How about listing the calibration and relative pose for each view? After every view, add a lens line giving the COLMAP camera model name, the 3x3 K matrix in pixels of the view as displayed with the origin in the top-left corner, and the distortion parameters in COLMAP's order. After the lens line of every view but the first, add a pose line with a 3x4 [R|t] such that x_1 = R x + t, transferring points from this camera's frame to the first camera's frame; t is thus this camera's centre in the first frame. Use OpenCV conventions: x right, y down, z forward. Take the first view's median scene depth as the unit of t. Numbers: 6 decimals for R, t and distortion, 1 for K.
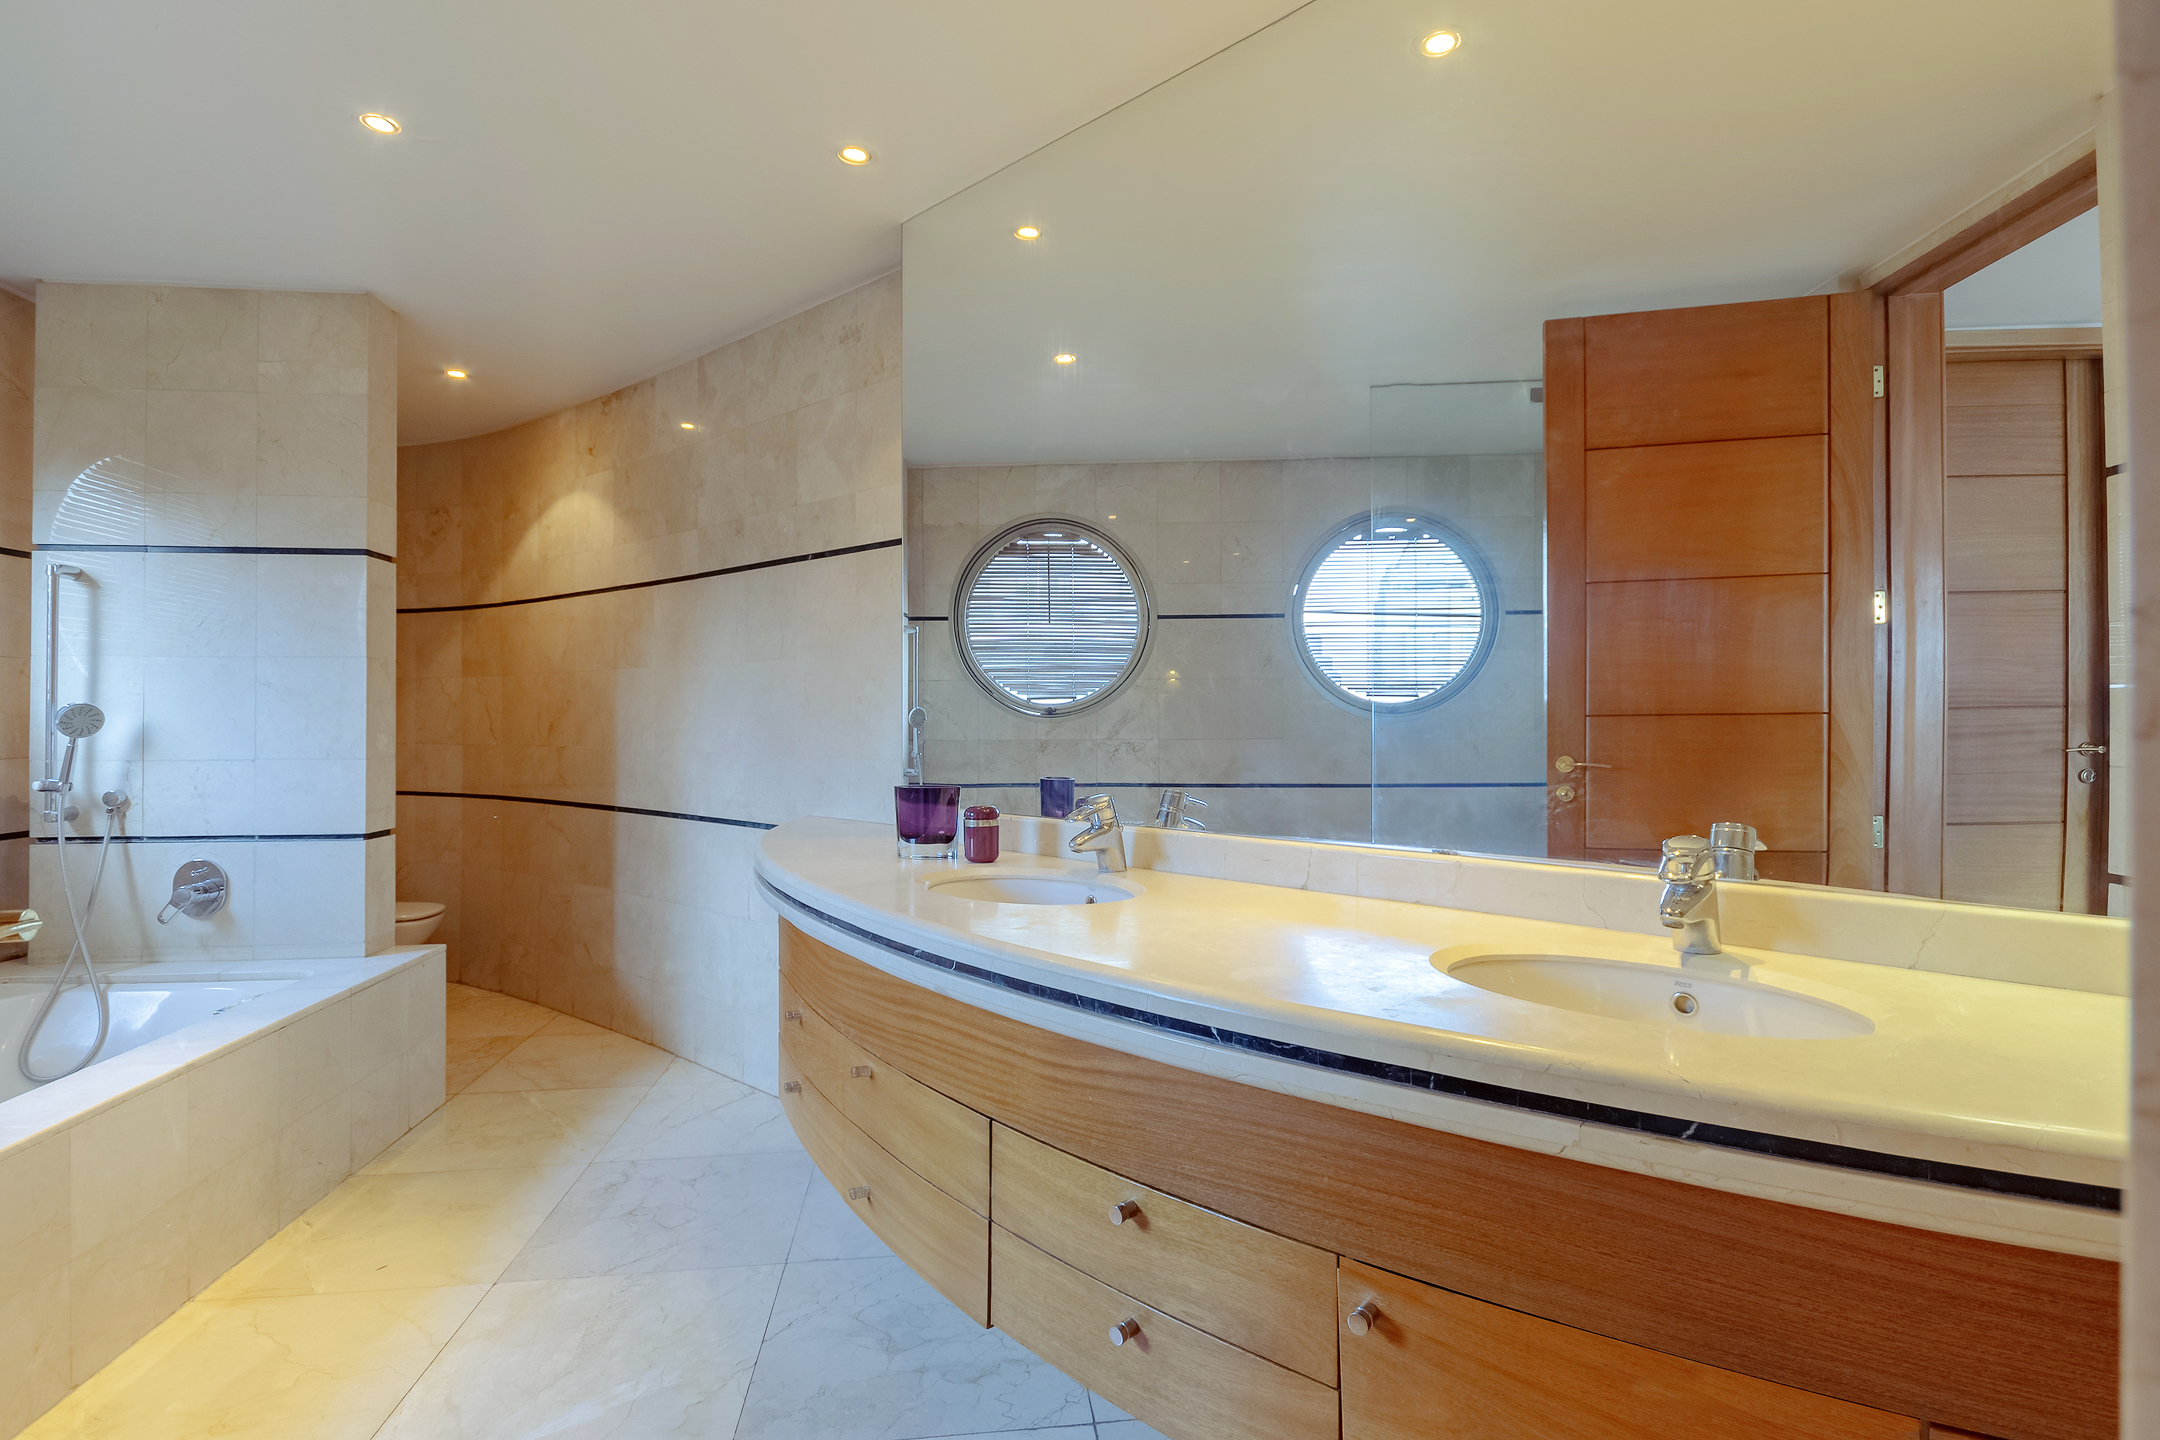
lens RADIAL K [[1066.2, 0, 1068.6], [0, 1066.2, 714.2], [0, 0, 1]] dist [0.002080, 0.006641]
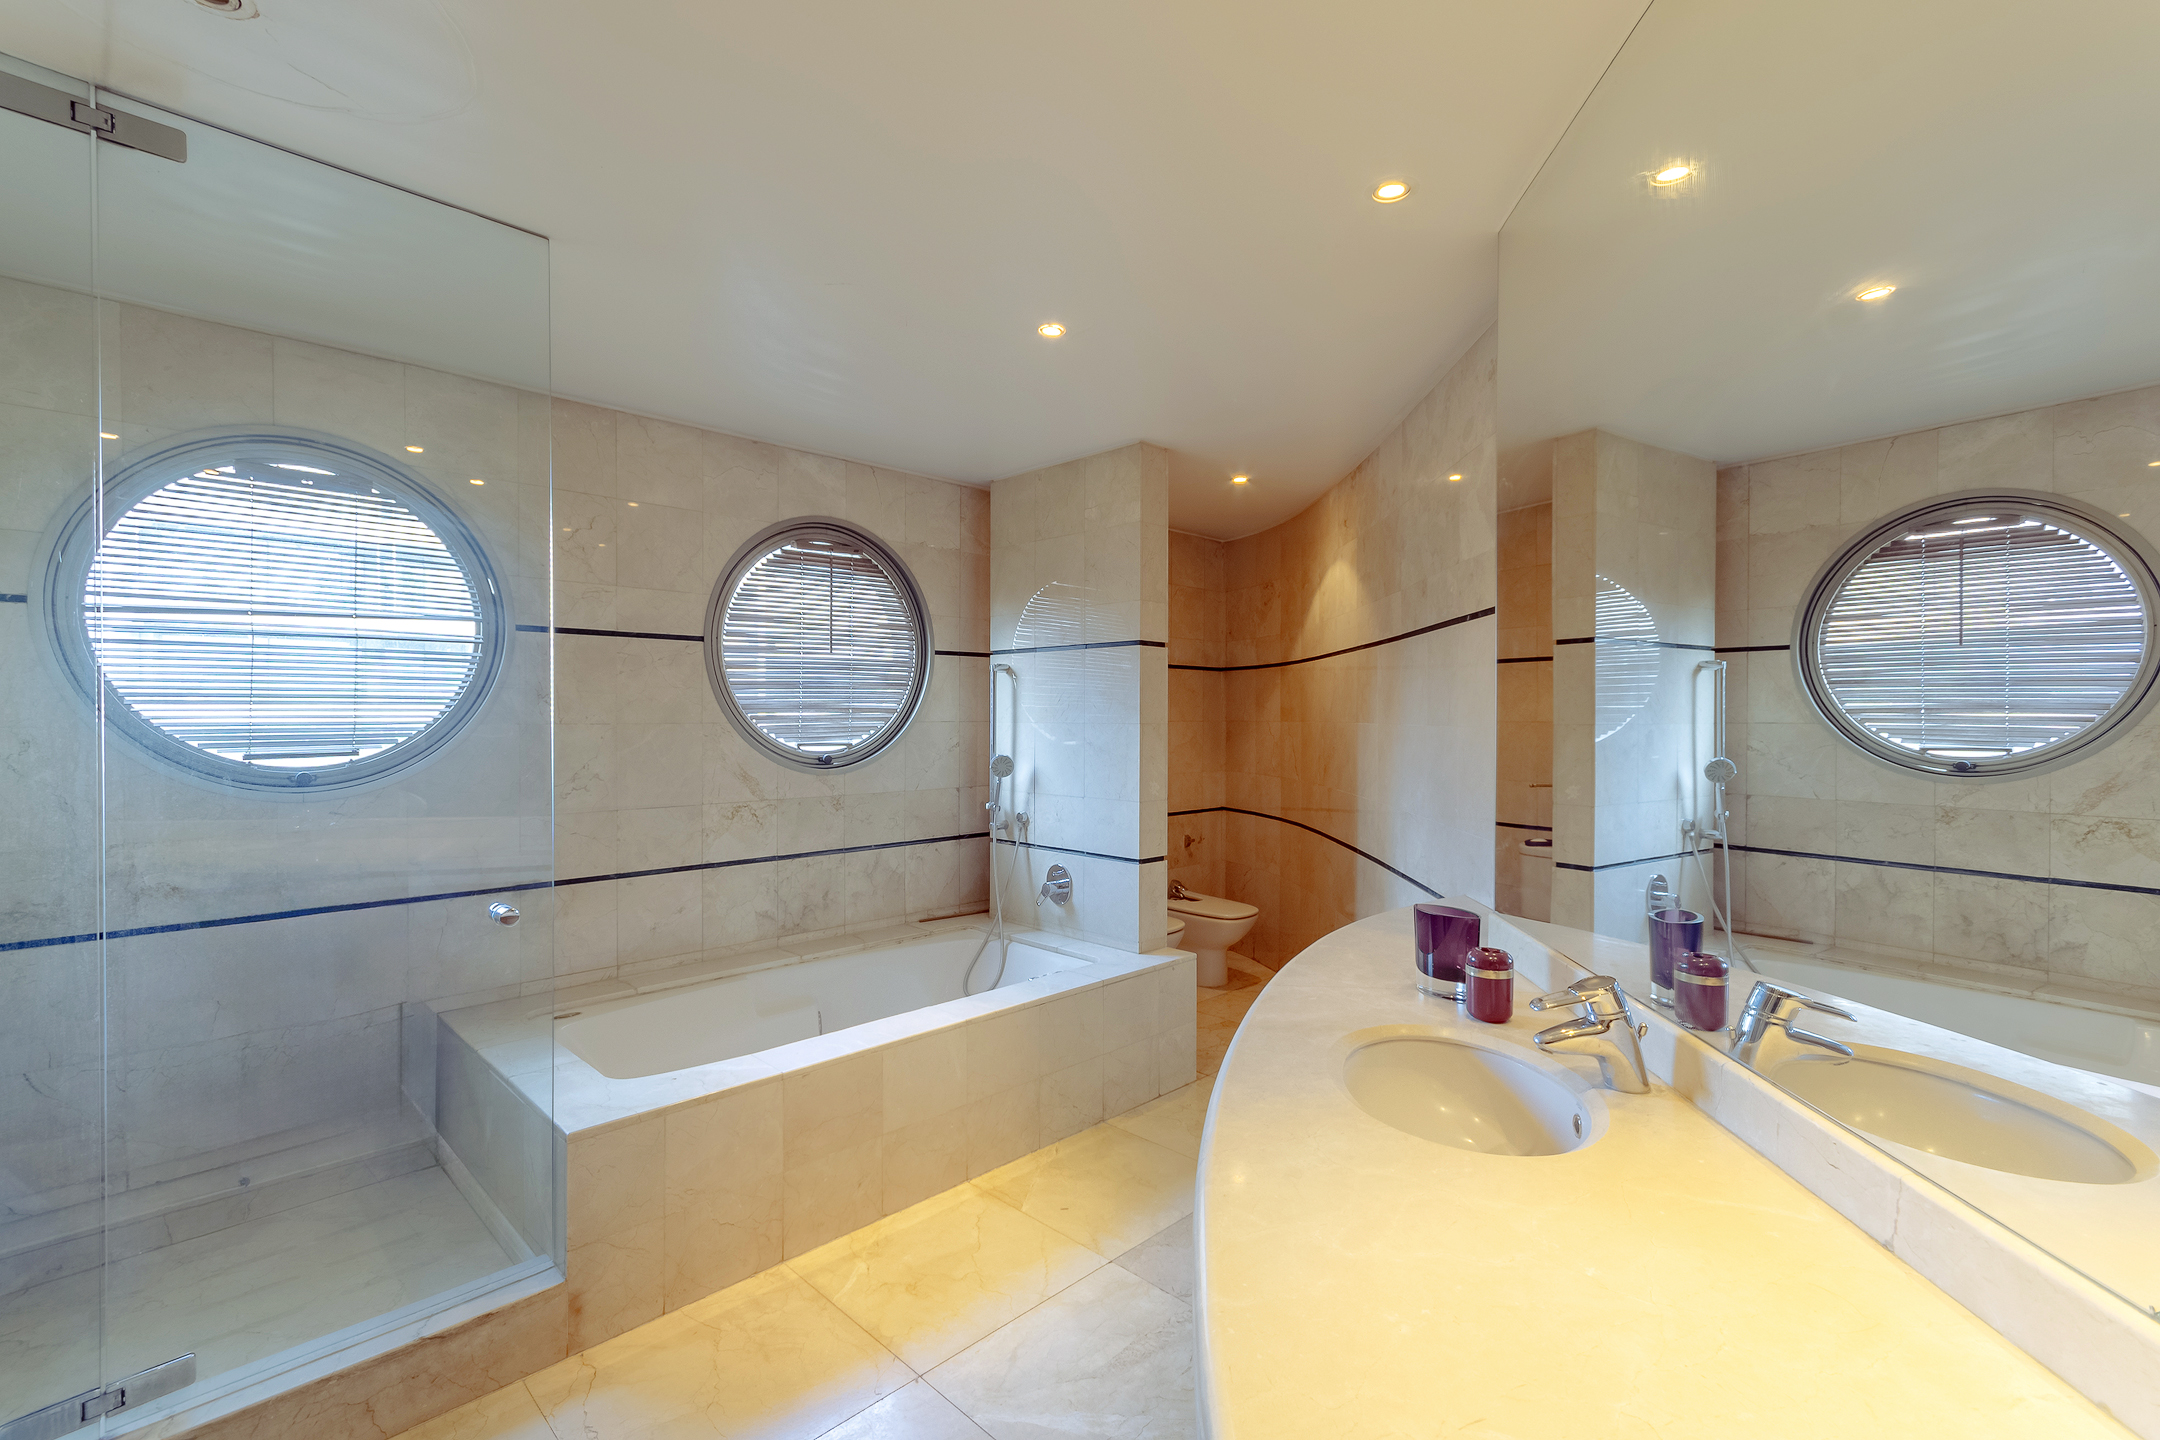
lens RADIAL K [[957.6, 0, 1077.3], [0, 957.6, 735.3], [0, 0, 1]] dist [0.014772, 0.000276]
pose [[0.623455, 0.018521, -0.781640, 0.194084], [-0.000883, 0.999735, 0.022985, -0.062371], [0.781859, -0.013640, 0.623306, 0.203965]]
